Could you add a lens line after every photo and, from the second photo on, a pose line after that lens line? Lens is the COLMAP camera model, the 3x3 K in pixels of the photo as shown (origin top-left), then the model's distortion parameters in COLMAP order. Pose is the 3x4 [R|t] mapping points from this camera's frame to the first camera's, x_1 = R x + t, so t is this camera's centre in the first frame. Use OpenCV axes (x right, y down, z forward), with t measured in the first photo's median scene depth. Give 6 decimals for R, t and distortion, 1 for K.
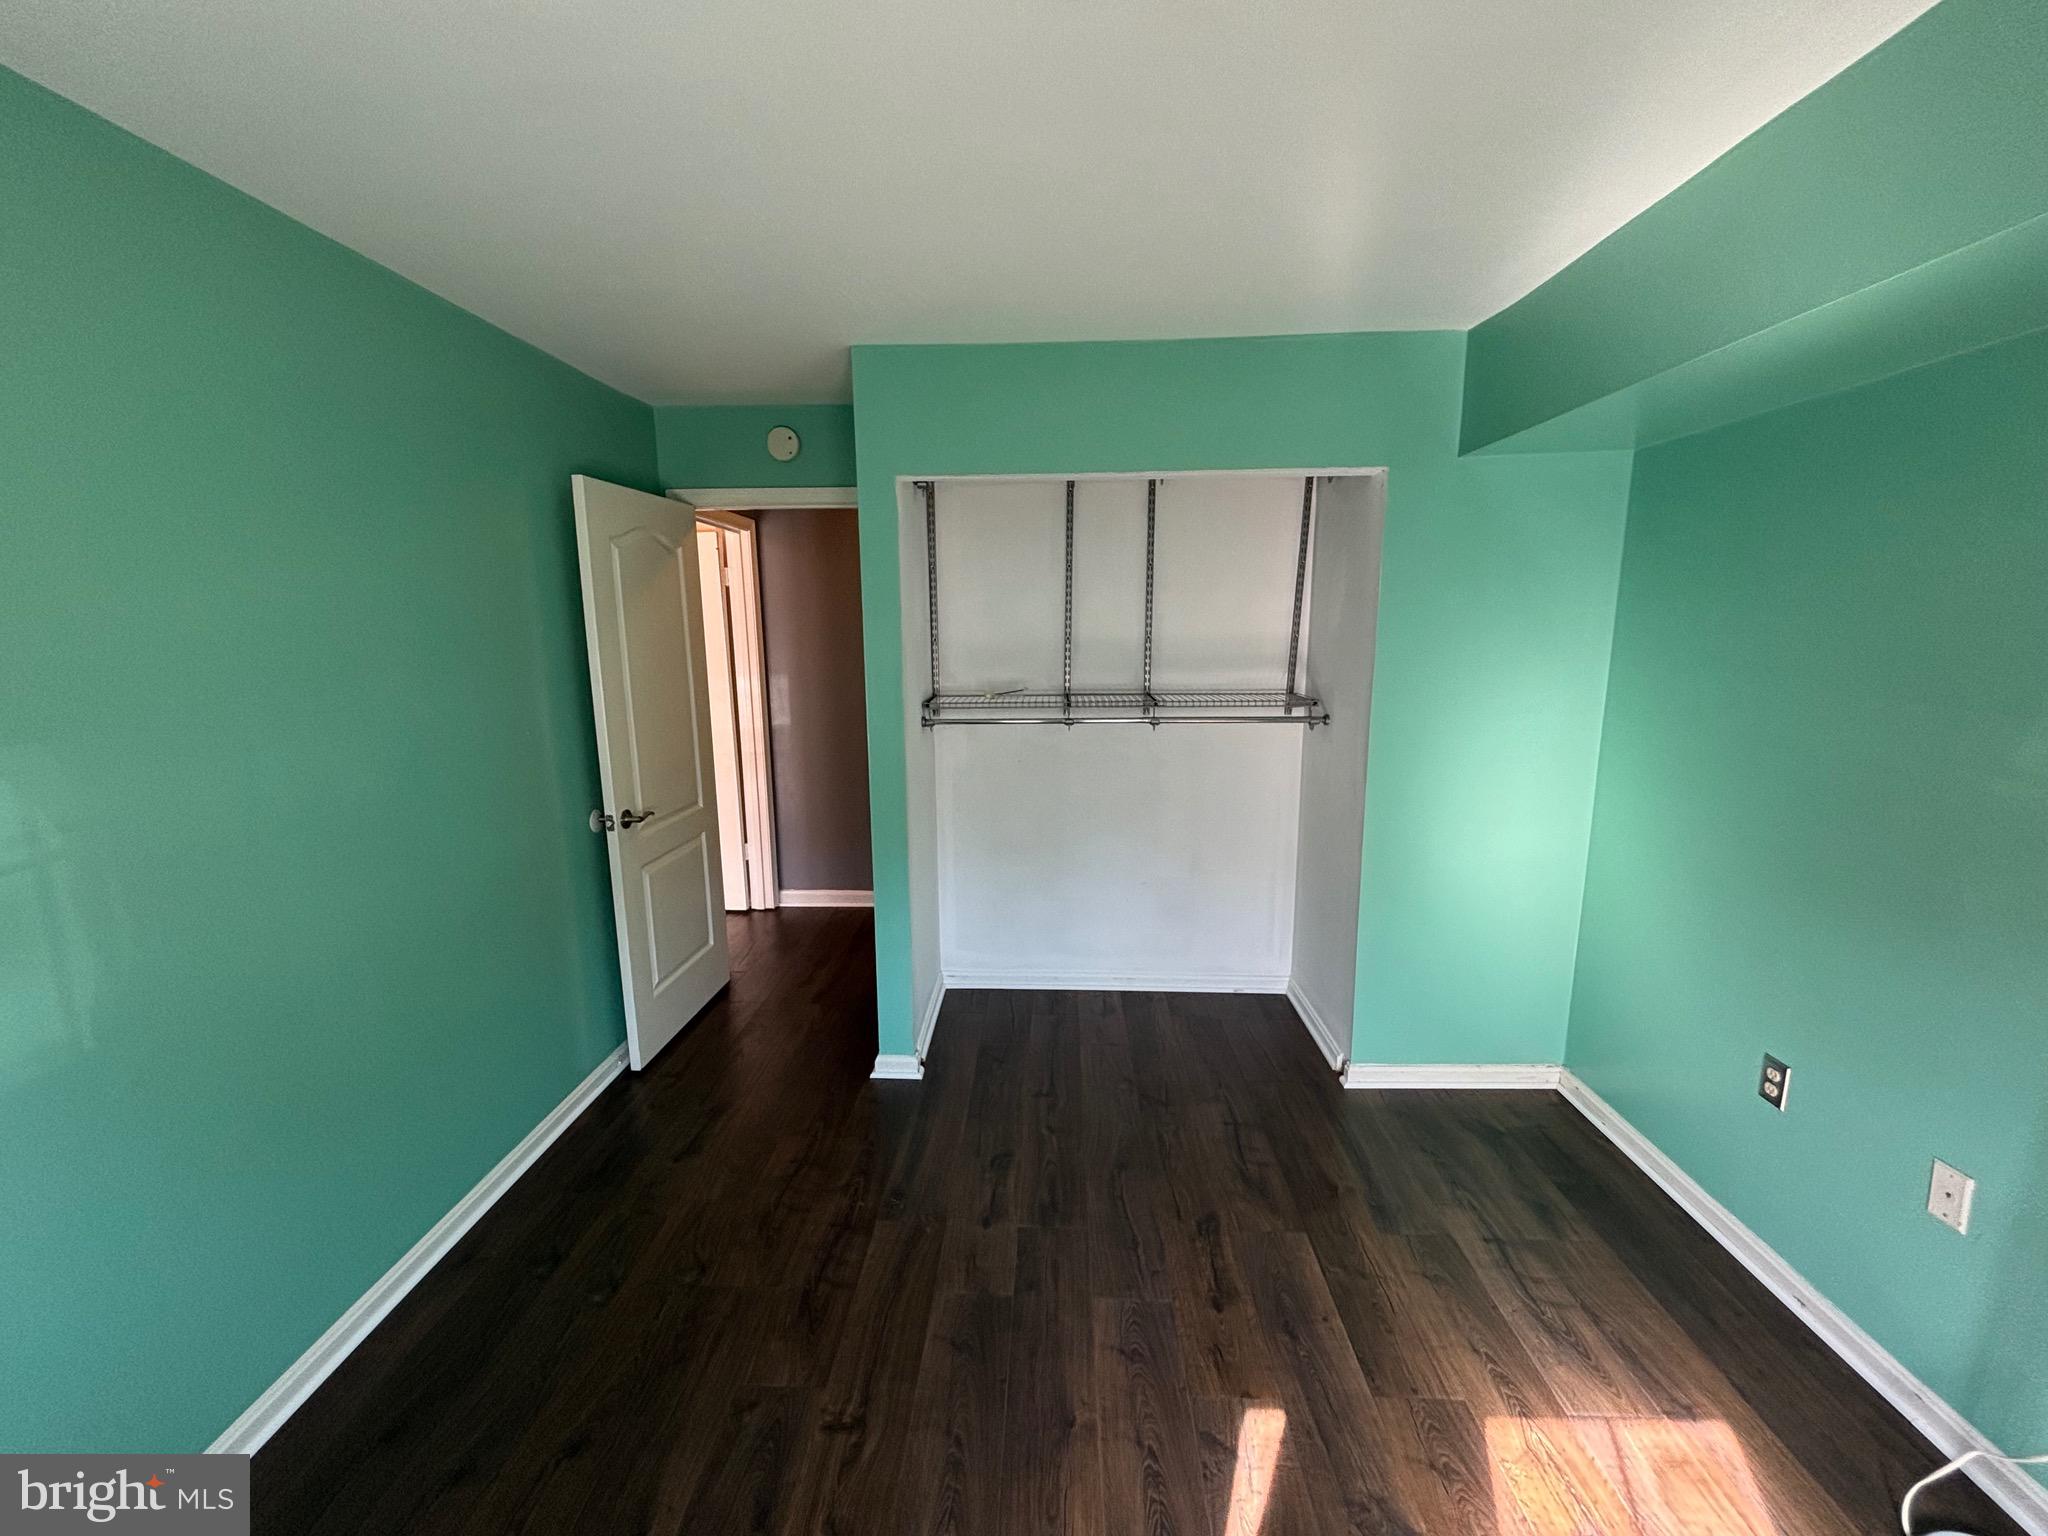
lens RADIAL K [[832.6, 0, 1020.6], [0, 832.6, 766.9], [0, 0, 1]] dist [0.000987, 0.001061]
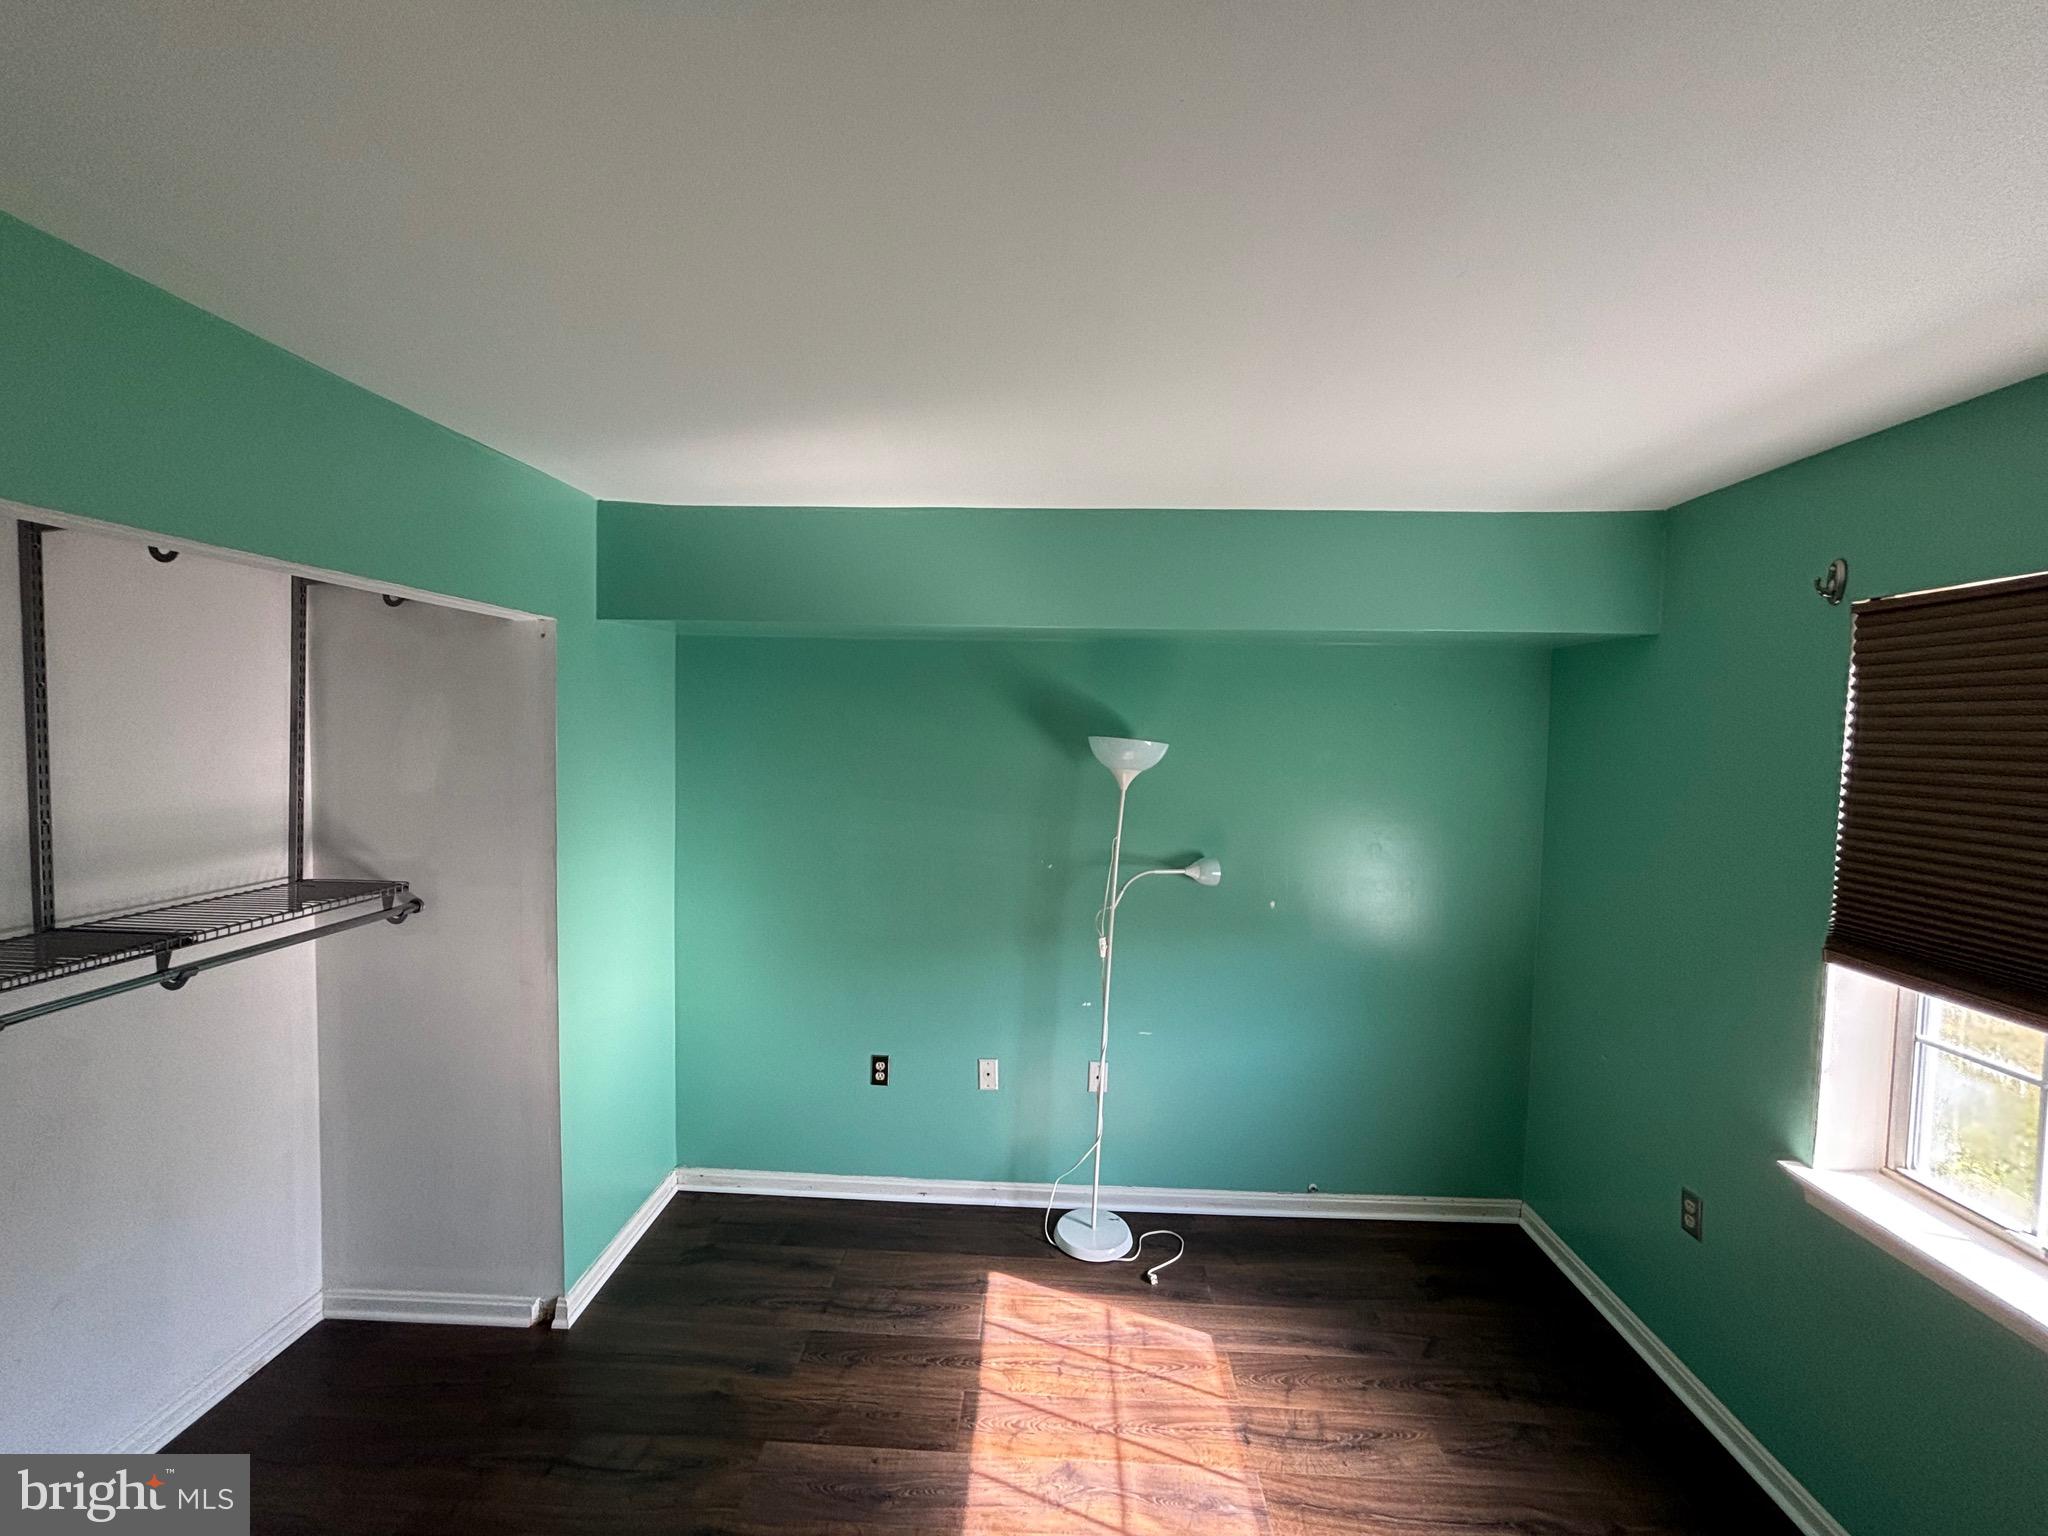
lens RADIAL K [[832.6, 0, 1020.6], [0, 832.6, 766.9], [0, 0, 1]] dist [0.000987, 0.001061]
pose [[-0.004053, -0.041722, 0.999121, -0.540484], [0.149859, 0.987821, 0.041858, -0.178951], [-0.988699, 0.149897, 0.002249, 0.577077]]
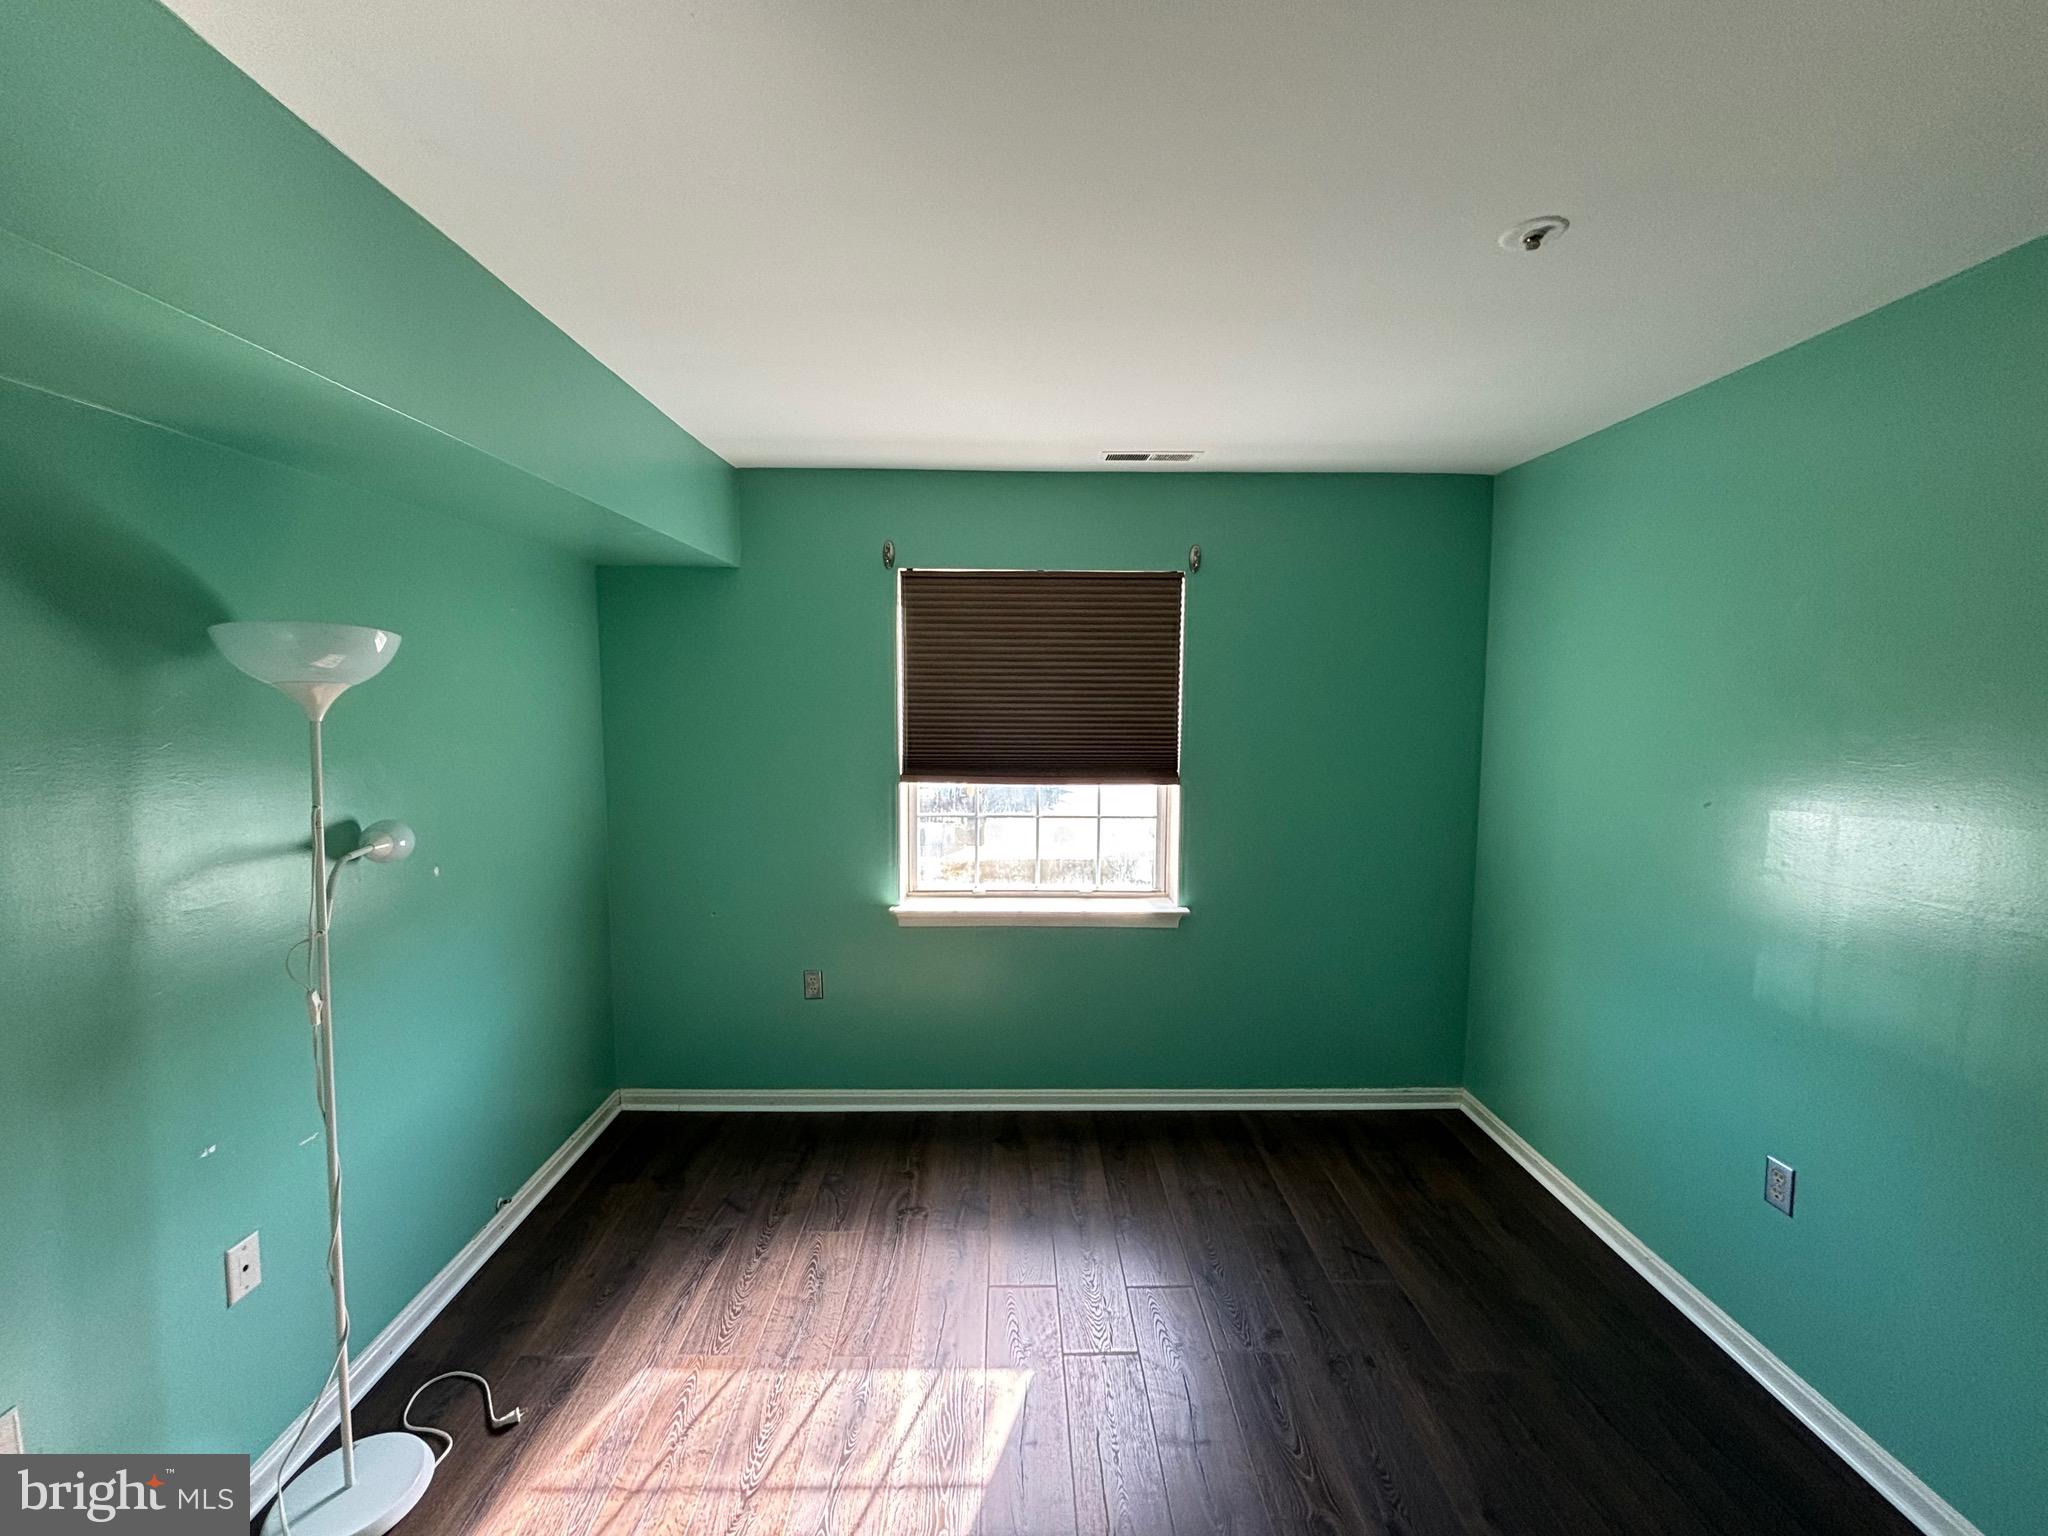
lens RADIAL K [[832.6, 0, 1020.6], [0, 832.6, 766.9], [0, 0, 1]] dist [0.000987, 0.001061]
pose [[-0.998104, 0.011229, -0.060512, 0.150192], [-0.004885, 0.965663, 0.259753, -0.219826], [0.061351, 0.259557, -0.963777, 1.157561]]
